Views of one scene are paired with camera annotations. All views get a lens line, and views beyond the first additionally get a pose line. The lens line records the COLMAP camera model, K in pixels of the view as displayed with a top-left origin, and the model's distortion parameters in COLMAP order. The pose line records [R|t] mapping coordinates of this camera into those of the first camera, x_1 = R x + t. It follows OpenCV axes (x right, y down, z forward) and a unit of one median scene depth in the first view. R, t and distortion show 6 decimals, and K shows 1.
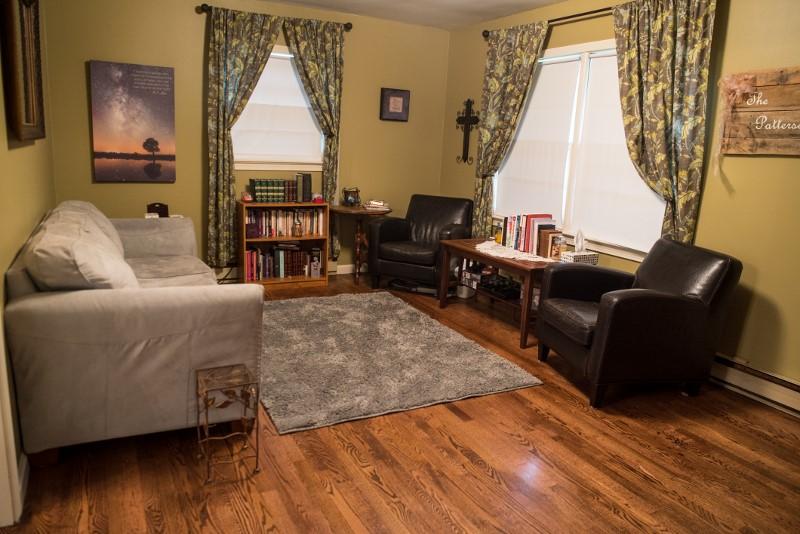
lens RADIAL K [[558.3, 0, 401.0], [0, 558.3, 267.3], [0, 0, 1]] dist [-0.071854, 0.028717]
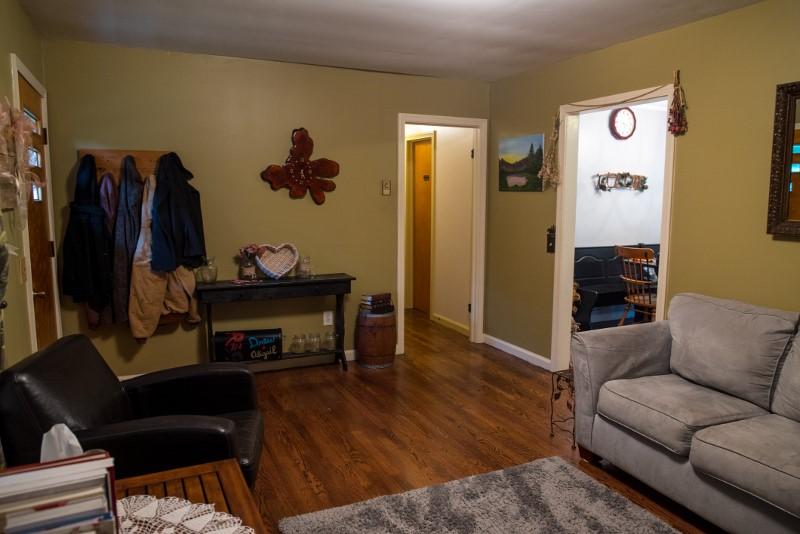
lens RADIAL K [[558.3, 0, 402.2], [0, 558.3, 264.5], [0, 0, 1]] dist [-0.071854, 0.028717]
pose [[-0.997144, -0.061653, 0.043632, 0.050924], [-0.043262, 0.939734, 0.339158, -0.262700], [-0.061913, 0.336302, -0.939717, 1.069380]]
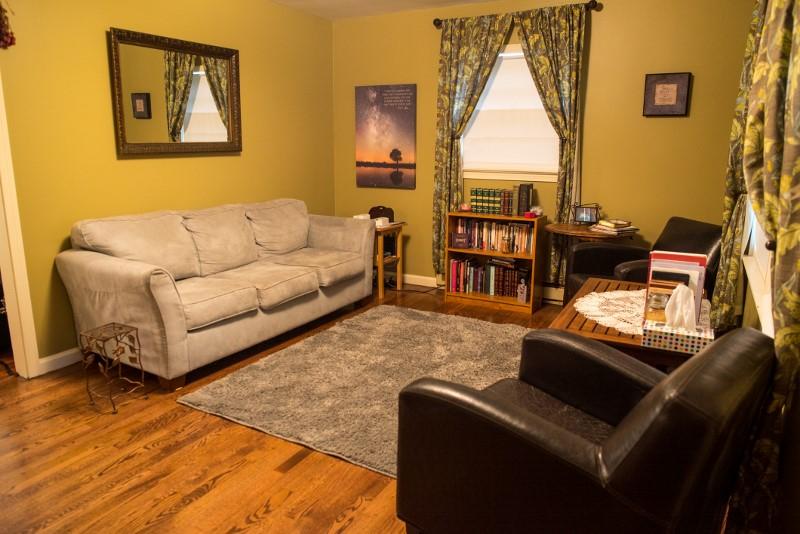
lens RADIAL K [[558.3, 0, 398.8], [0, 558.3, 268.2], [0, 0, 1]] dist [-0.071854, 0.028717]
pose [[0.542962, 0.137636, -0.828401, 0.500293], [-0.159811, 0.985385, 0.058973, -0.059986], [0.824411, 0.100367, 0.557022, 0.377688]]
